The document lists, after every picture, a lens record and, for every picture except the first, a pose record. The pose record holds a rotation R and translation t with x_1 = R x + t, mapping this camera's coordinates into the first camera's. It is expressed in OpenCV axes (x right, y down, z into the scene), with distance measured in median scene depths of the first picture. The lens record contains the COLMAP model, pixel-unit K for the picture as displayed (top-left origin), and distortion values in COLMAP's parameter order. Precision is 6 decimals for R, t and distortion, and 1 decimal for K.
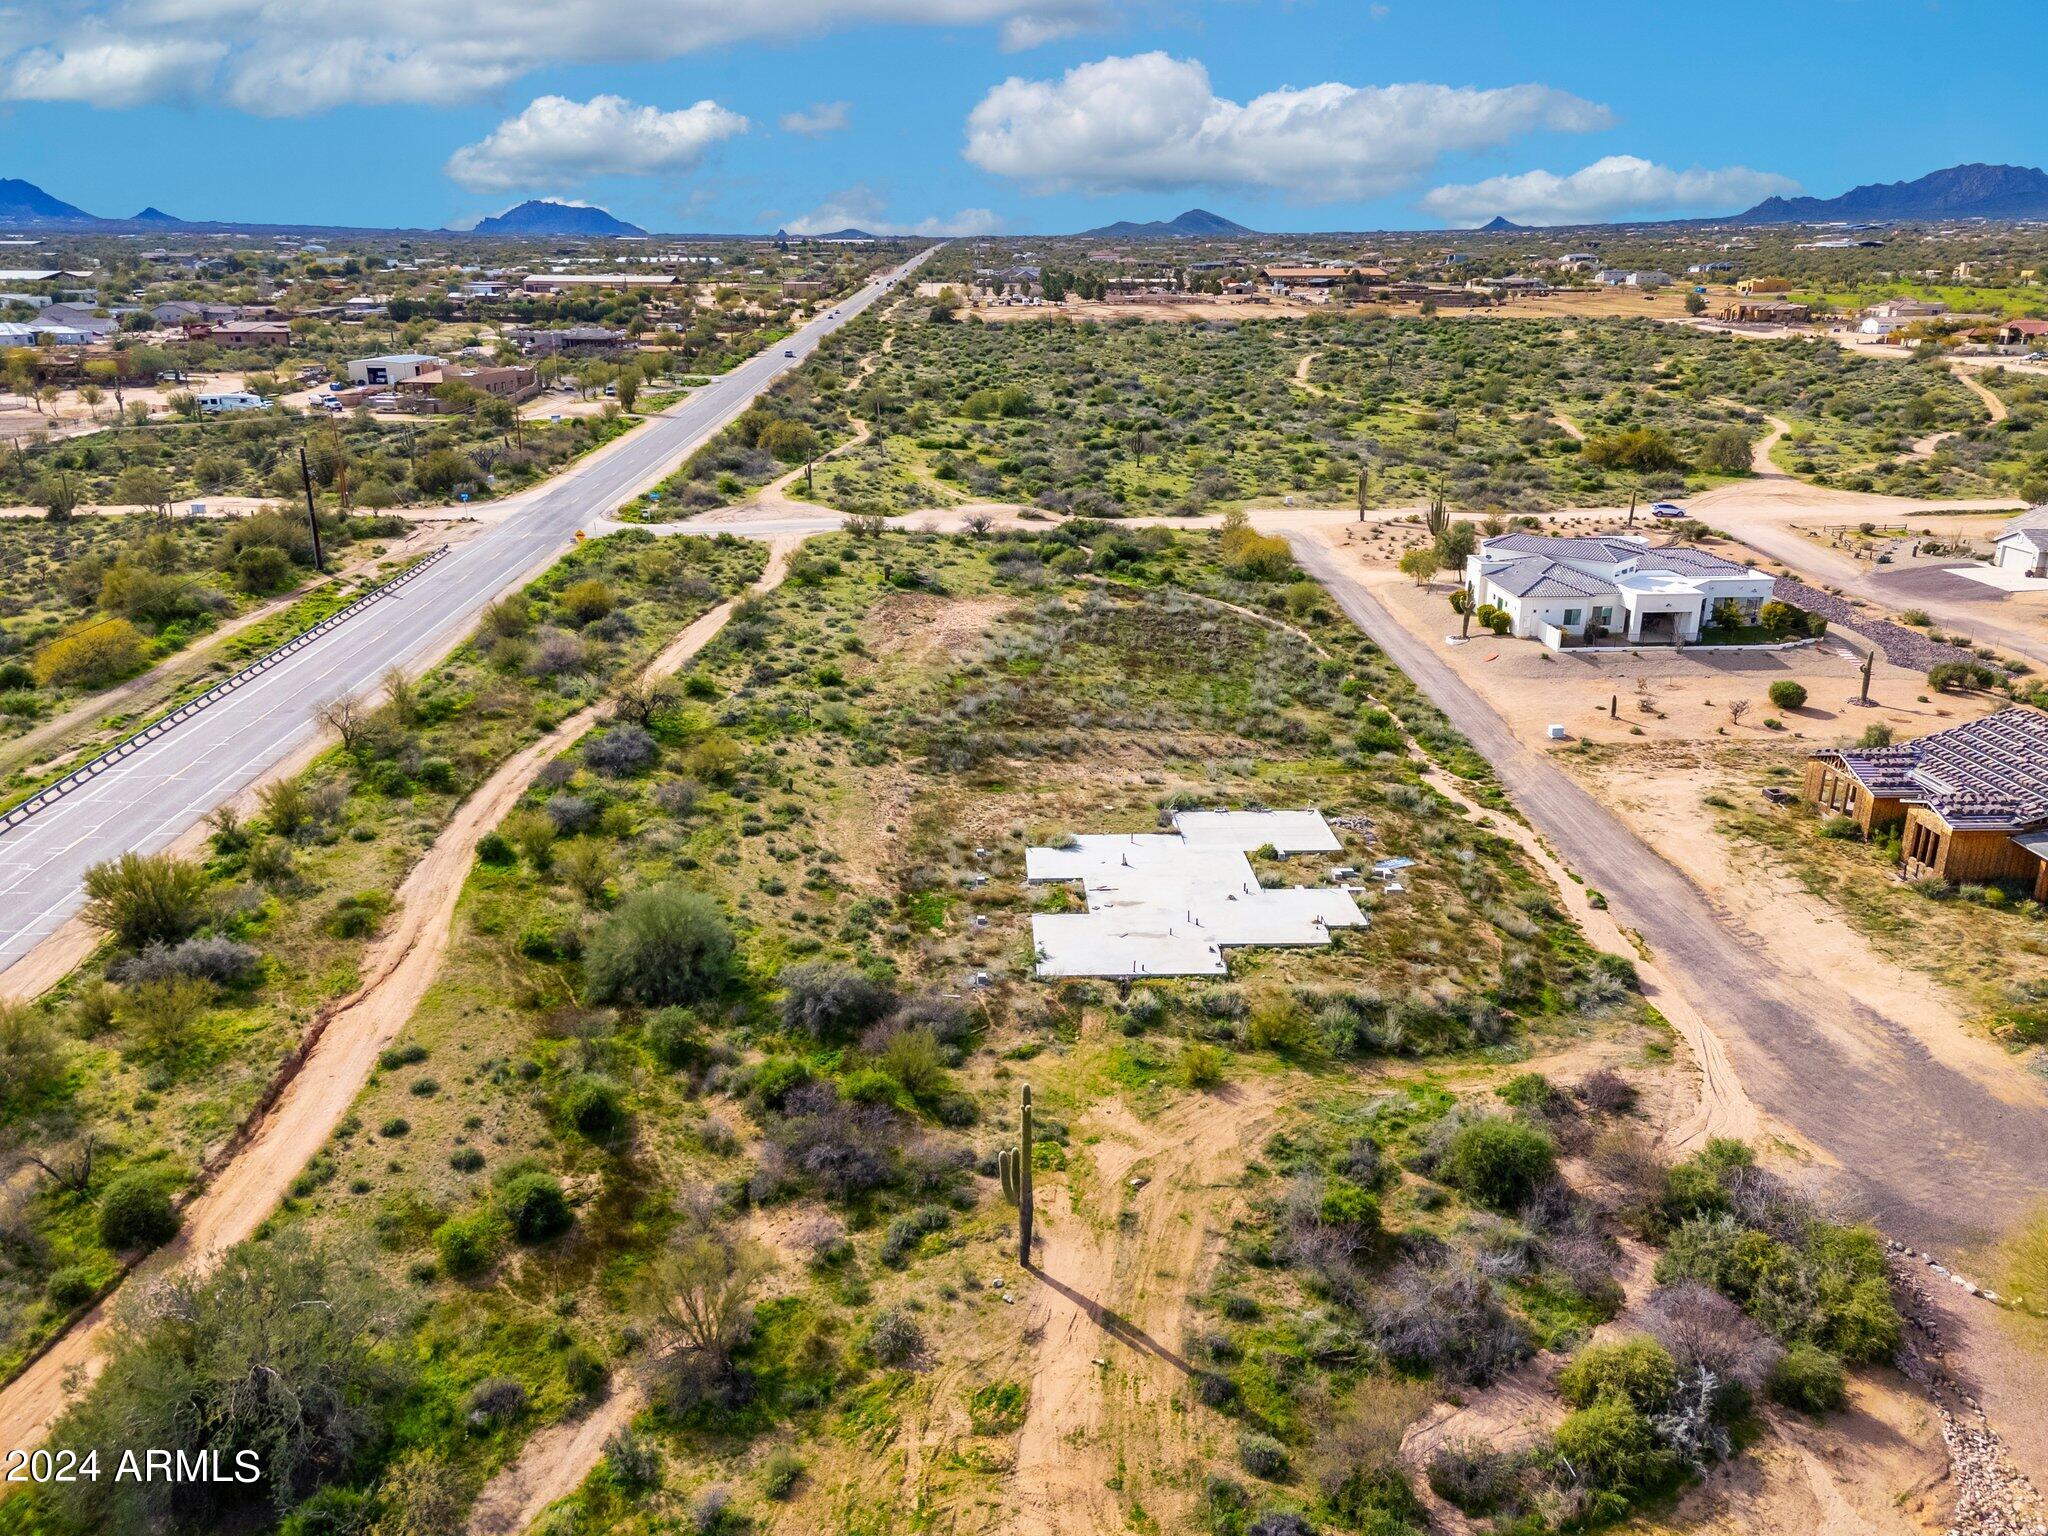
lens RADIAL K [[1499.2, 0, 1029.6], [0, 1499.2, 772.1], [0, 0, 1]] dist [0.080102, -0.050335]
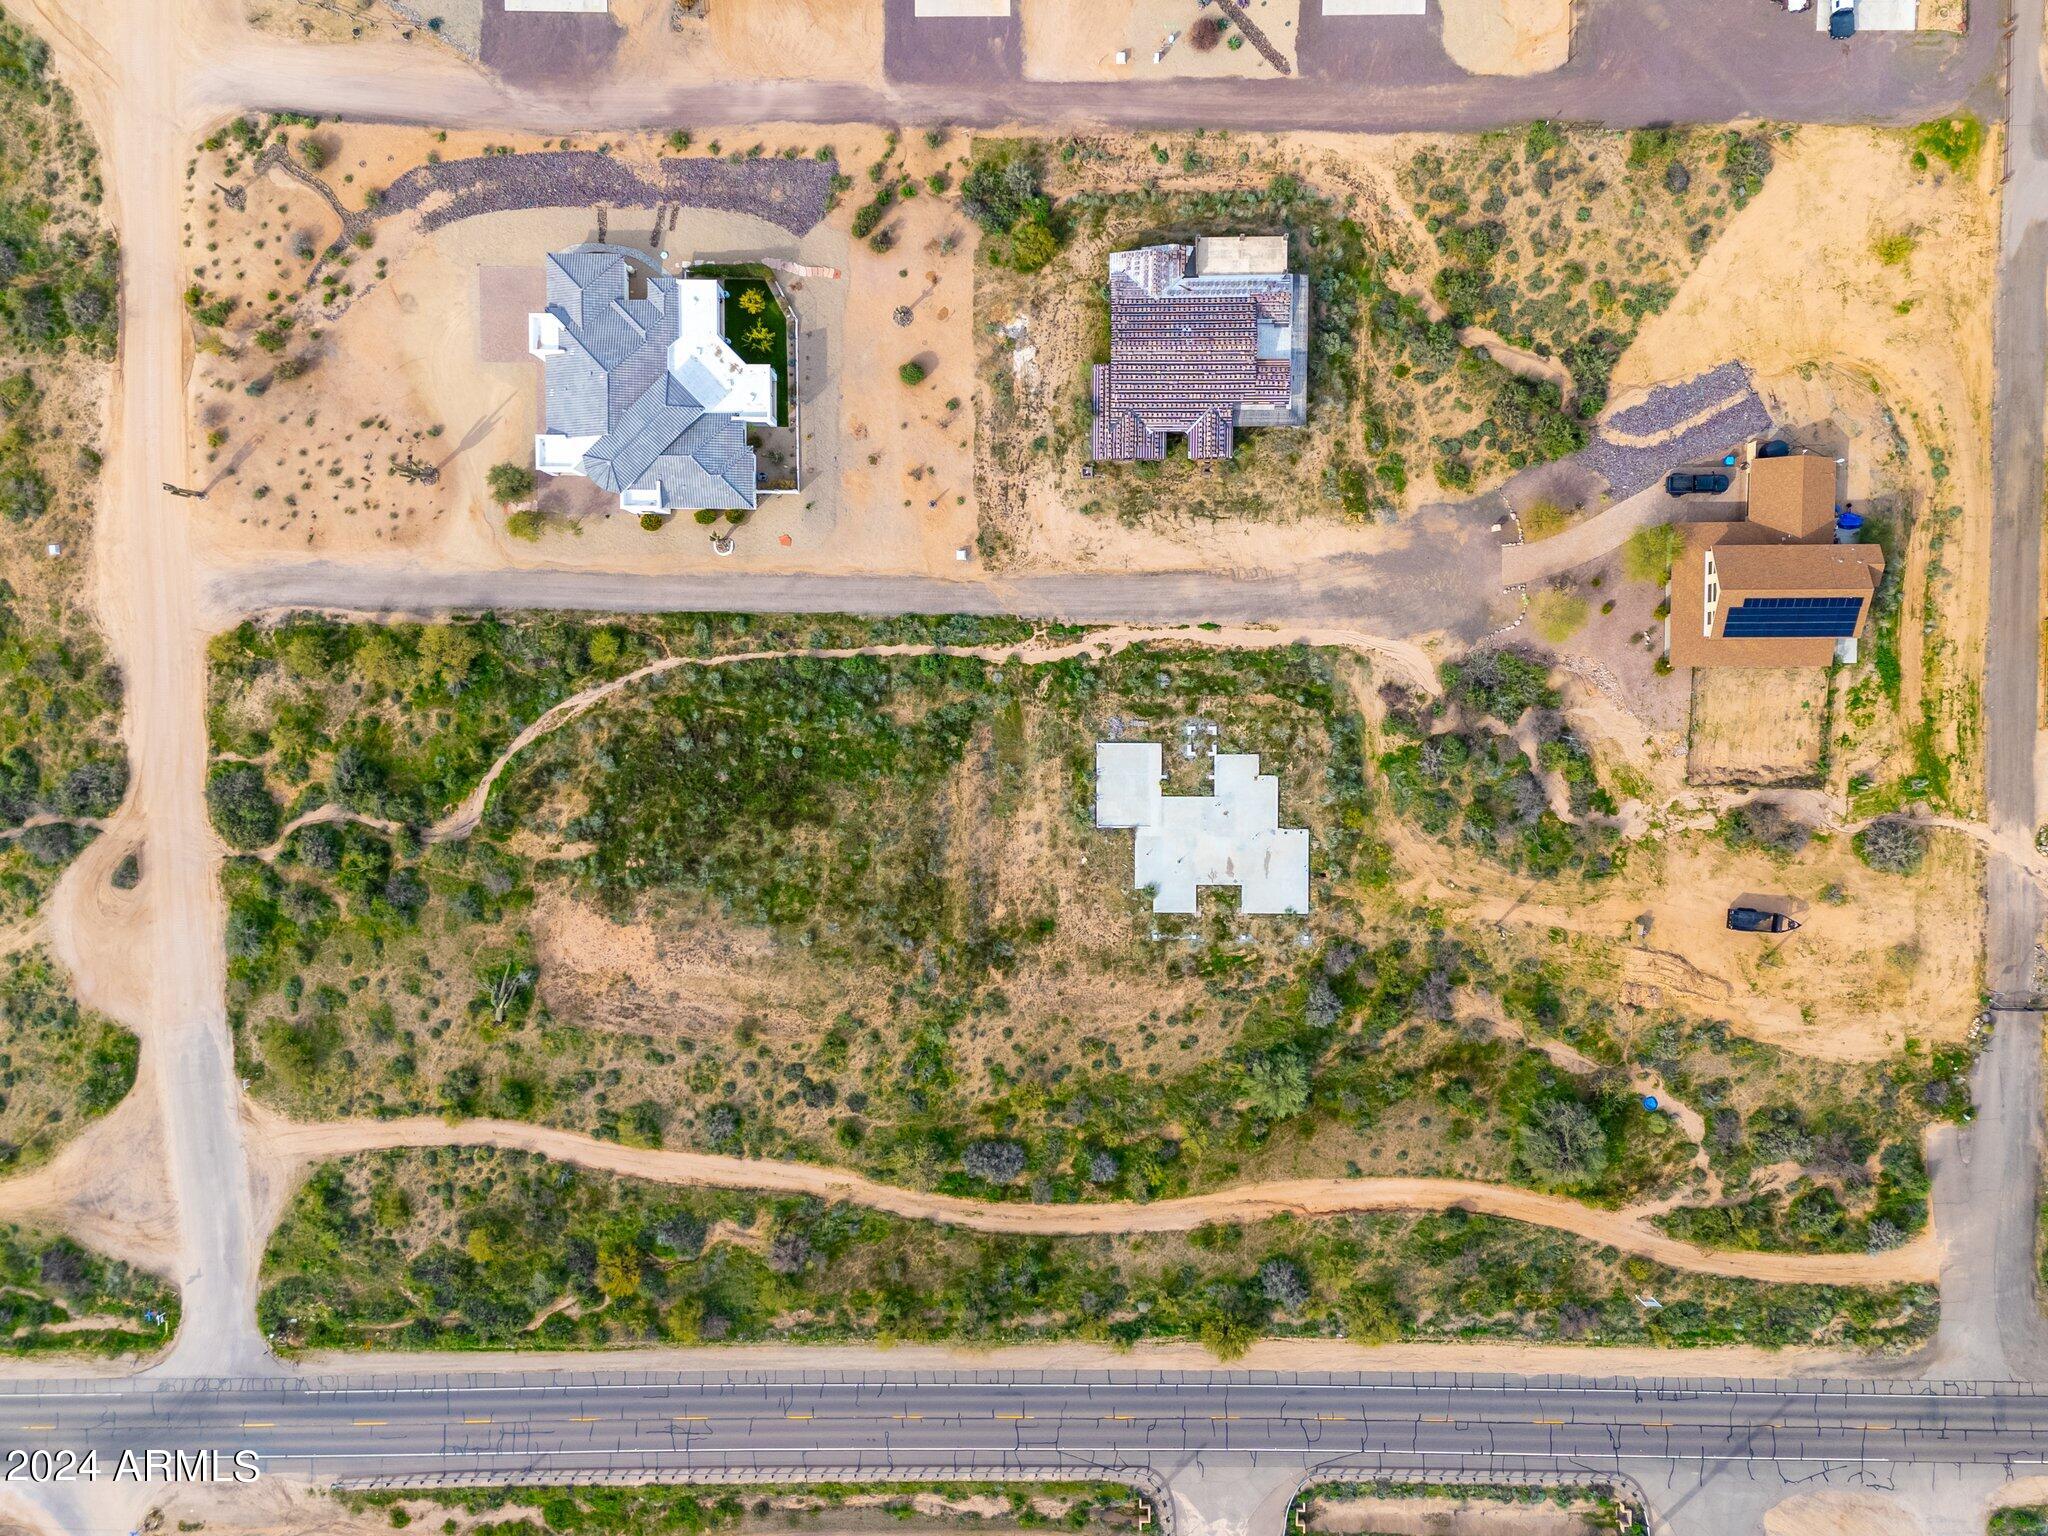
lens RADIAL K [[1495.2, 0, 1028.9], [0, 1495.2, 765.3], [0, 0, 1]] dist [0.086625, -0.055840]
pose [[0.038178, -0.998903, -0.027108, 0.215726], [0.339042, -0.012570, 0.940687, -1.679406], [-0.939996, -0.045105, 0.338191, 0.501963]]
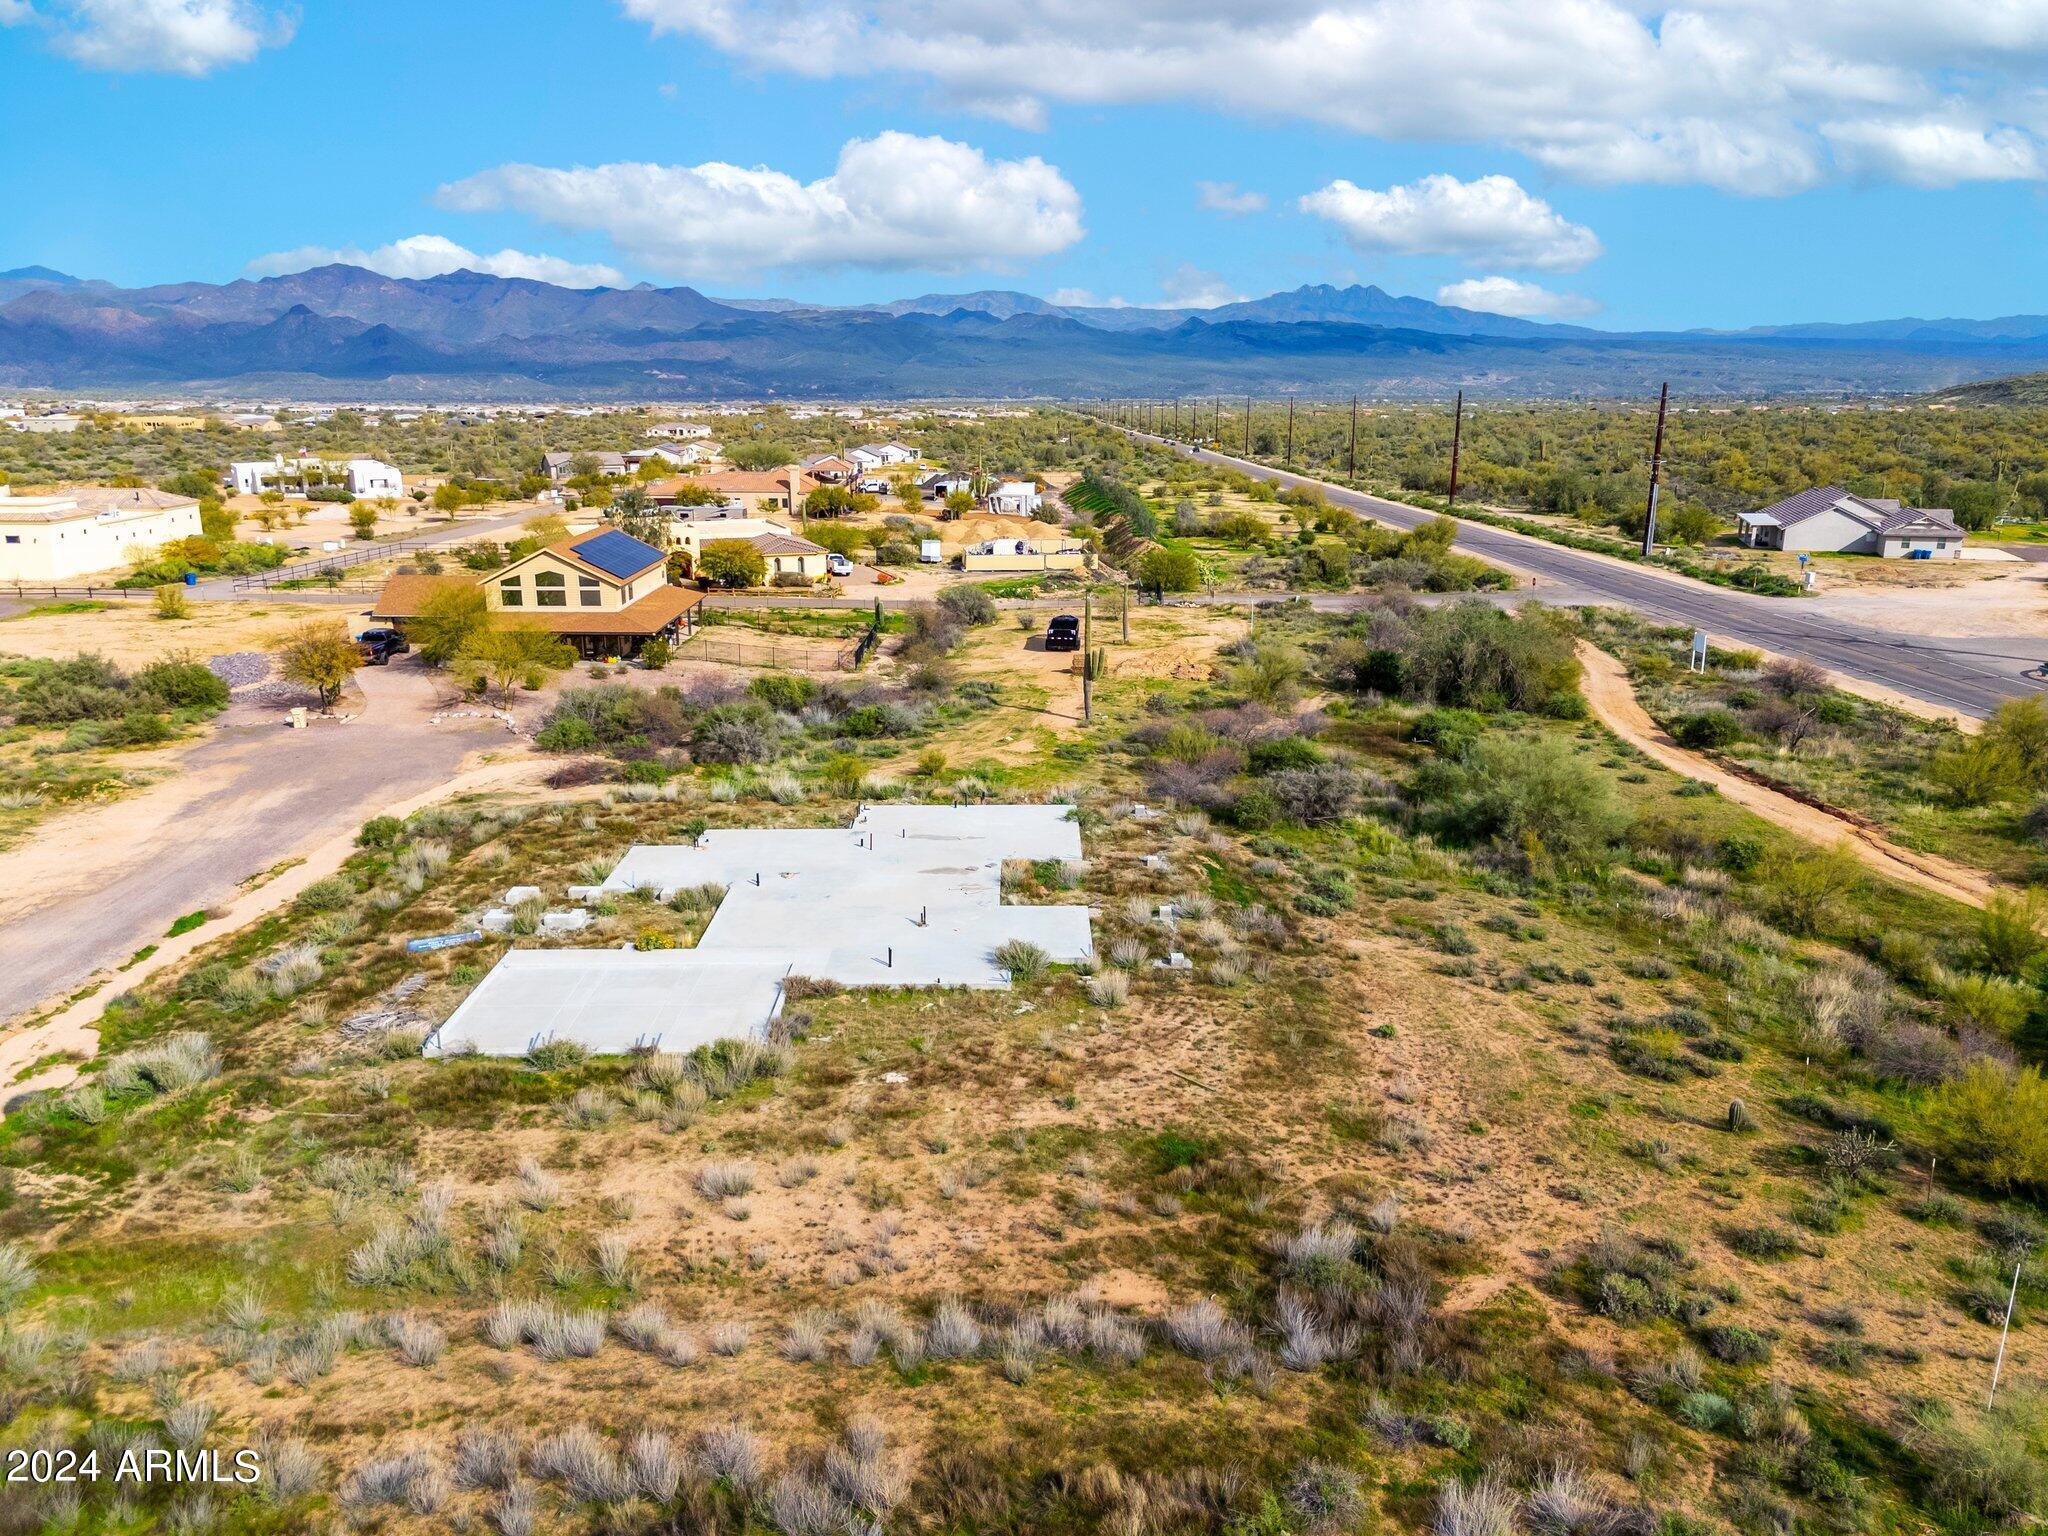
lens RADIAL K [[1499.2, 0, 1029.6], [0, 1499.2, 772.1], [0, 0, 1]] dist [0.080102, -0.050335]
pose [[-0.999325, -0.008920, 0.035631, 0.001617], [0.012411, 0.831002, 0.556131, -0.291207], [-0.034570, 0.556198, -0.830331, 1.351425]]
